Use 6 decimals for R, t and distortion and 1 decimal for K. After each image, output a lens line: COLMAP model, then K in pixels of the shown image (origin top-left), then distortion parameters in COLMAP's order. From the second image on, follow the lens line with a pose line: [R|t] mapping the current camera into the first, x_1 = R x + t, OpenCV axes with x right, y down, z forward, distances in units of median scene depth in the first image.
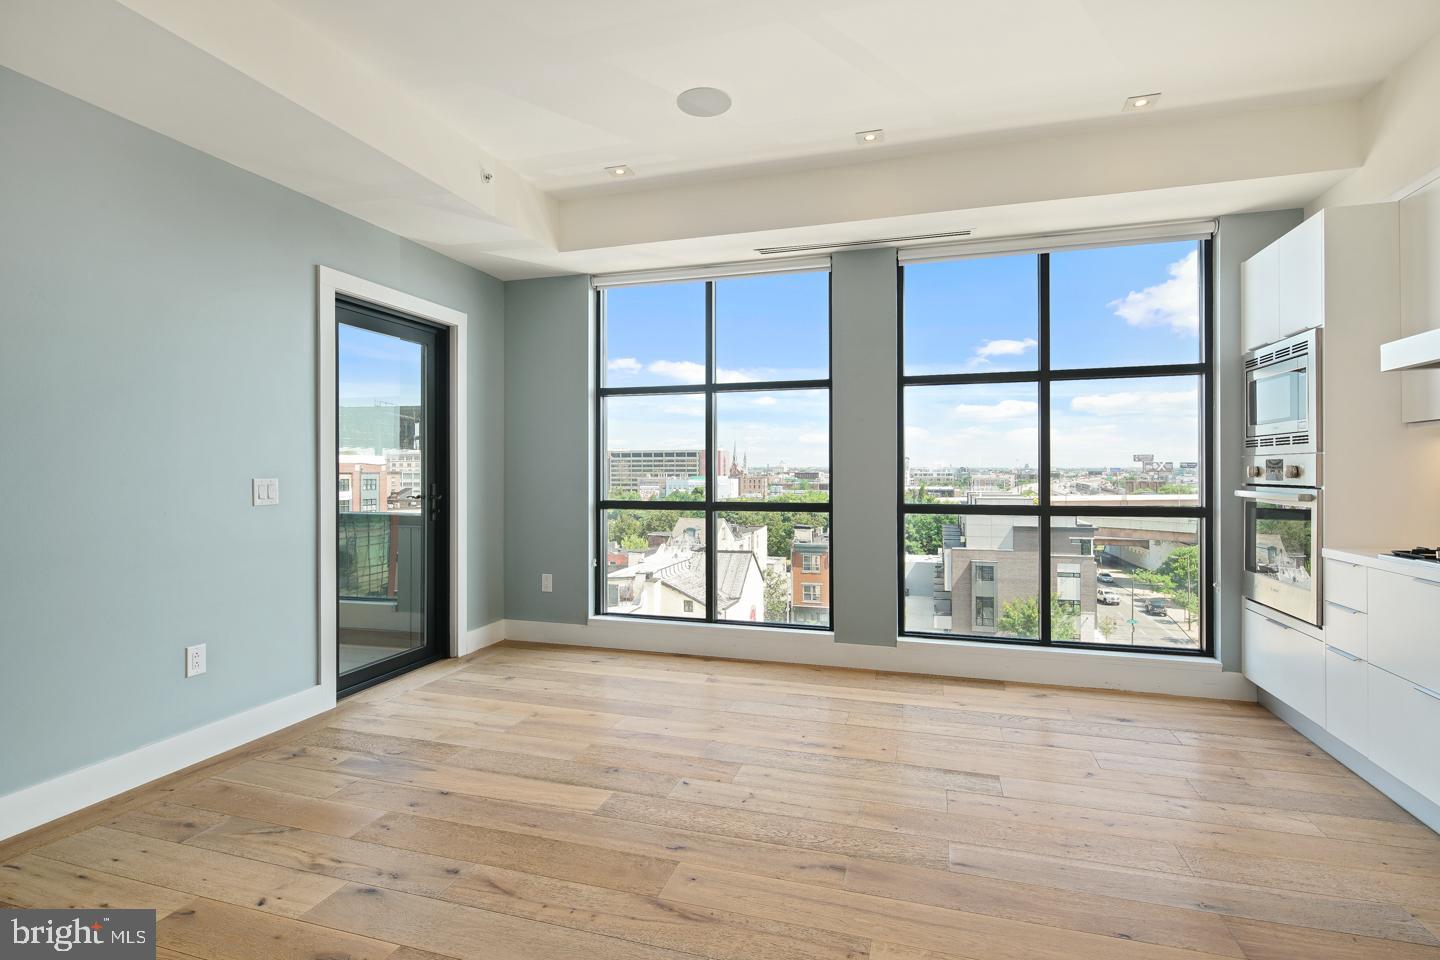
lens RADIAL K [[700.0, 0, 710.4], [0, 700.0, 468.1], [0, 0, 1]] dist [0.003670, -0.004530]
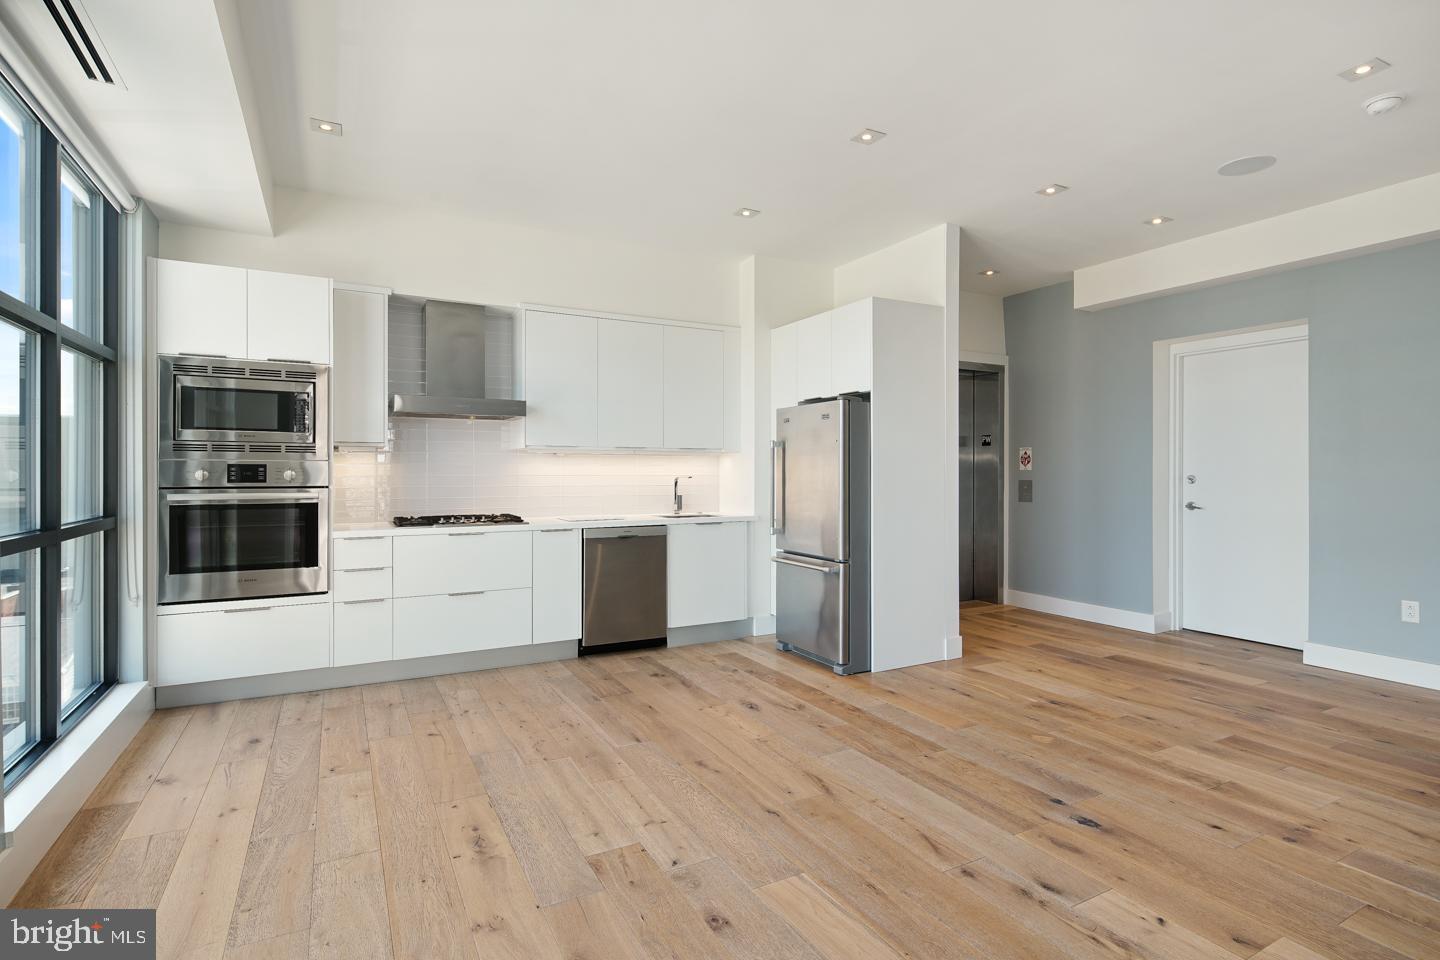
lens RADIAL K [[700.0, 0, 723.8], [0, 700.0, 473.4], [0, 0, 1]] dist [0.003670, -0.004530]
pose [[-0.721511, -0.001814, 0.692400, -0.441703], [-0.004400, 0.999988, -0.001965, 0.000570], [-0.692389, -0.004464, -0.721511, 1.073538]]
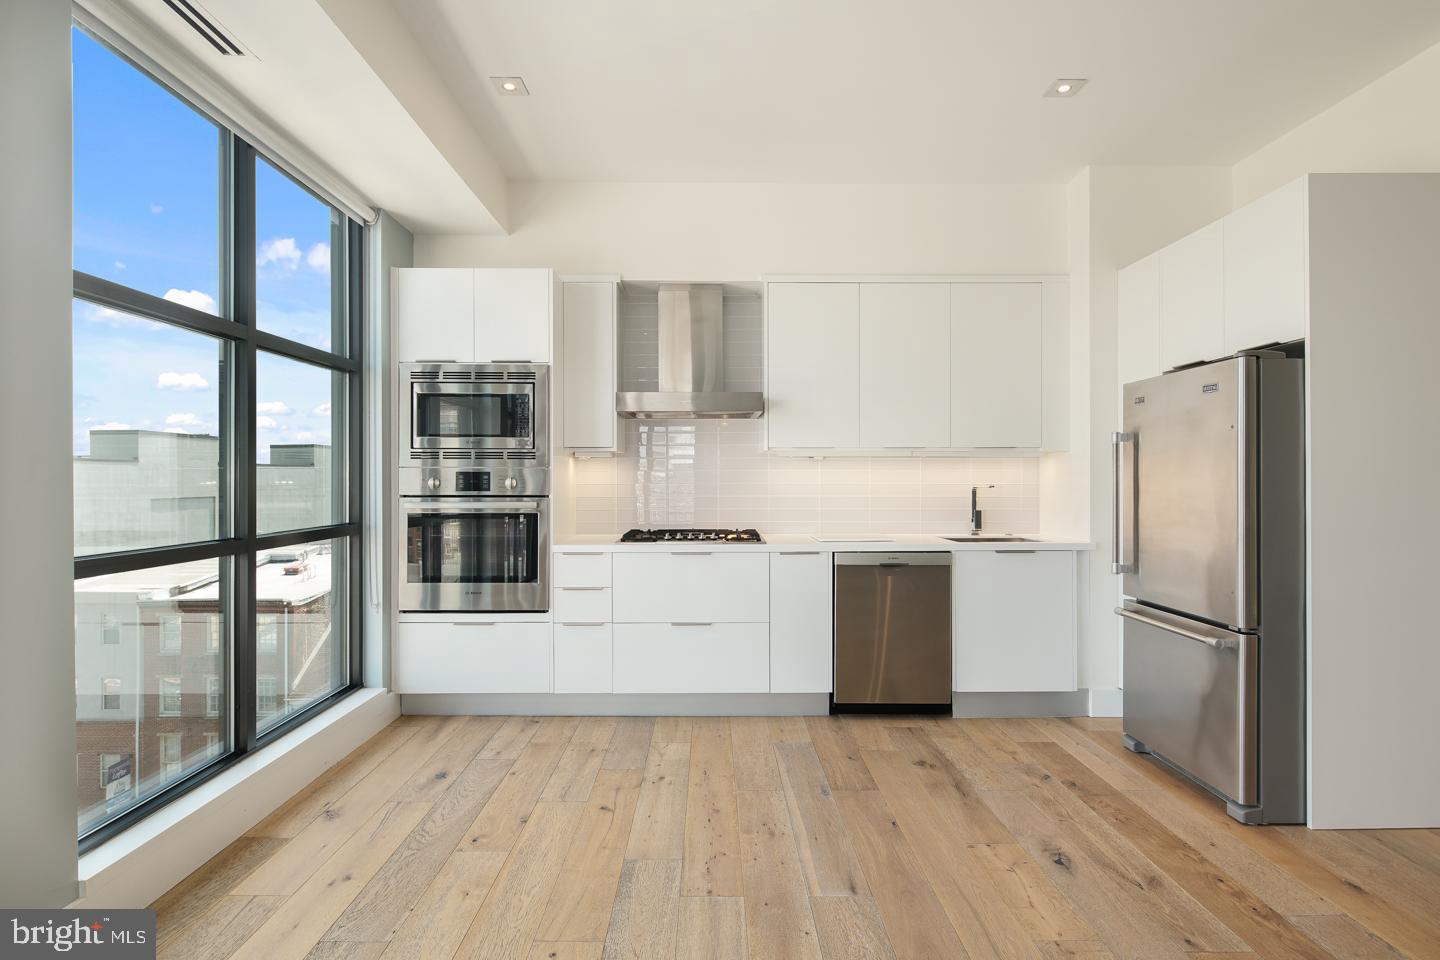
lens RADIAL K [[700.0, 0, 717.3], [0, 700.0, 478.0], [0, 0, 1]] dist [0.003670, -0.004530]
pose [[-0.309417, 0.001415, 0.950925, -0.281572], [-0.004203, 0.999987, -0.002855, -0.001537], [-0.950917, -0.004880, -0.309407, 0.817242]]
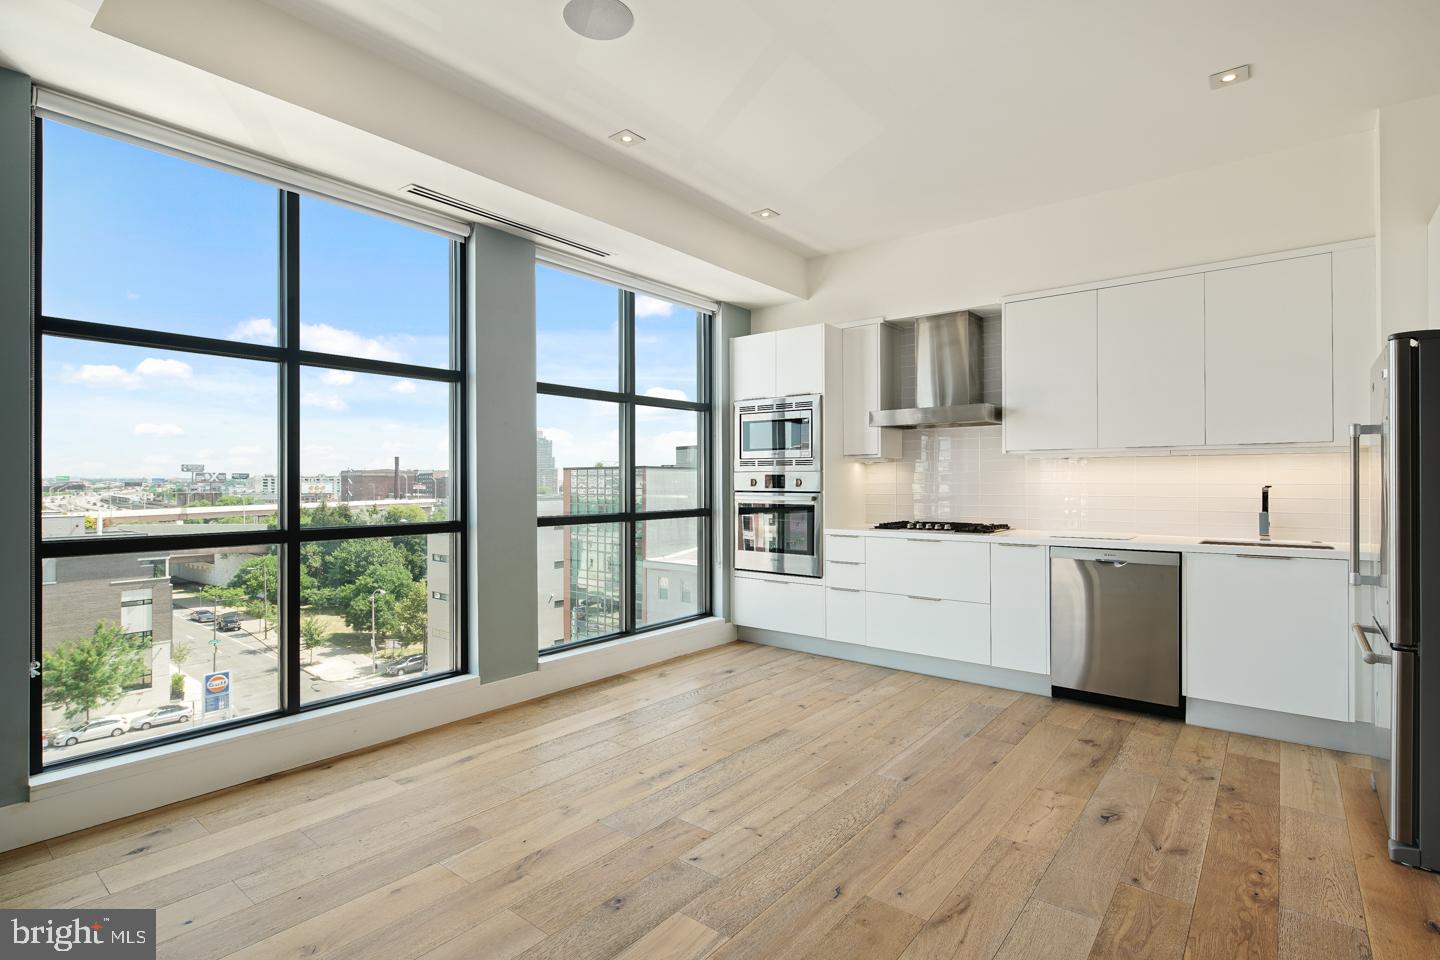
lens RADIAL K [[700.0, 0, 721.8], [0, 700.0, 475.9], [0, 0, 1]] dist [0.003670, -0.004530]
pose [[0.360771, 0.008720, 0.932614, -0.555250], [-0.004760, 0.999960, -0.007508, 0.002453], [-0.932642, -0.001730, 0.360798, 0.467073]]
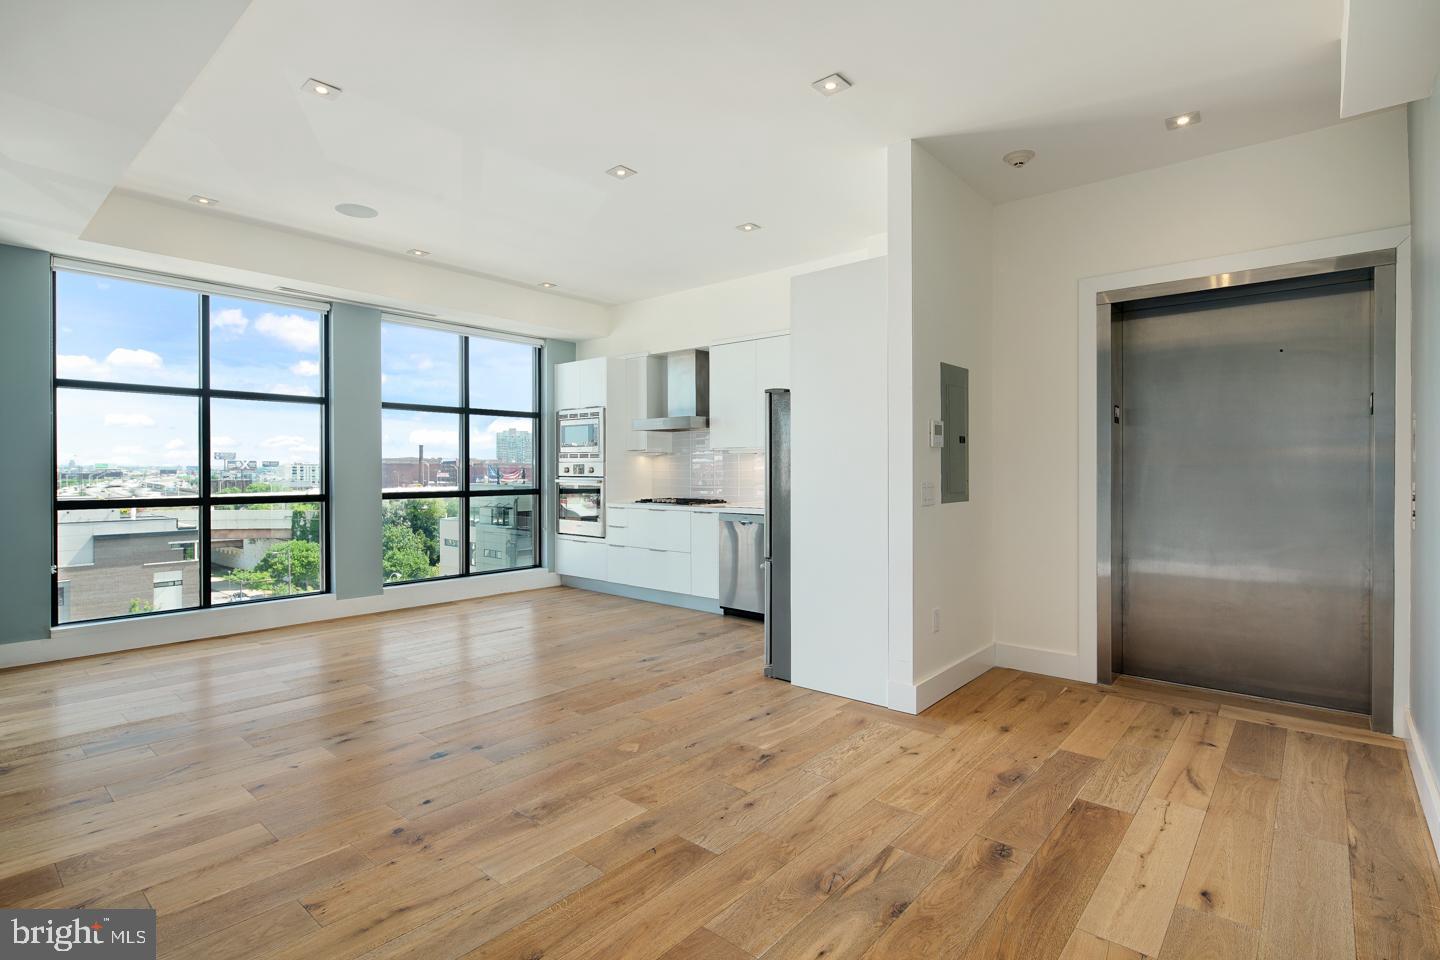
lens RADIAL K [[700.0, 0, 720.8], [0, 700.0, 469.2], [0, 0, 1]] dist [0.003670, -0.004530]
pose [[0.389529, 0.002685, 0.921010, -0.823126], [-0.006180, 0.999981, -0.000302, 0.000582], [-0.920993, -0.005574, 0.389538, -0.187544]]
